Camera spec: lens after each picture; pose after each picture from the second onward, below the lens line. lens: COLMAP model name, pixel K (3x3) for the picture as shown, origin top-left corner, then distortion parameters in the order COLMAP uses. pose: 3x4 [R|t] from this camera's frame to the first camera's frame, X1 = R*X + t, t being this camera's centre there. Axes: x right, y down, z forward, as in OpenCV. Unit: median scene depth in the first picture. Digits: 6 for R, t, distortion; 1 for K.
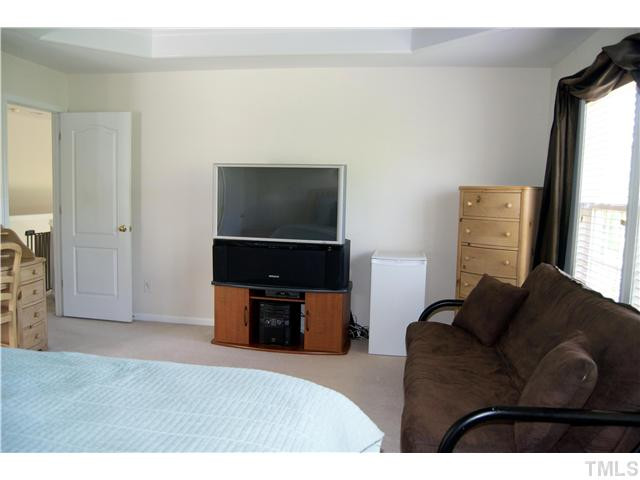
lens RADIAL K [[532.4, 0, 320.0], [0, 532.4, 240.0], [0, 0, 1]] dist [-0.049044, 0.004698]
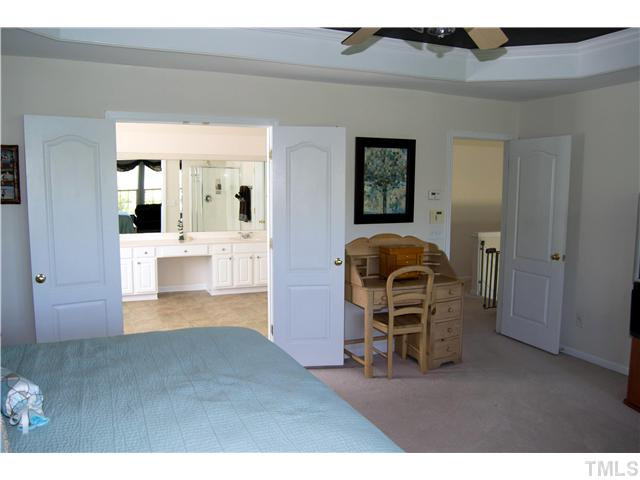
lens RADIAL K [[532.4, 0, 320.0], [0, 532.4, 240.0], [0, 0, 1]] dist [-0.049044, 0.004698]
pose [[0.537228, 0.067422, -0.840738, 0.209036], [-0.068437, 0.996998, 0.036222, -0.059799], [0.840656, 0.038078, 0.540230, 0.123202]]
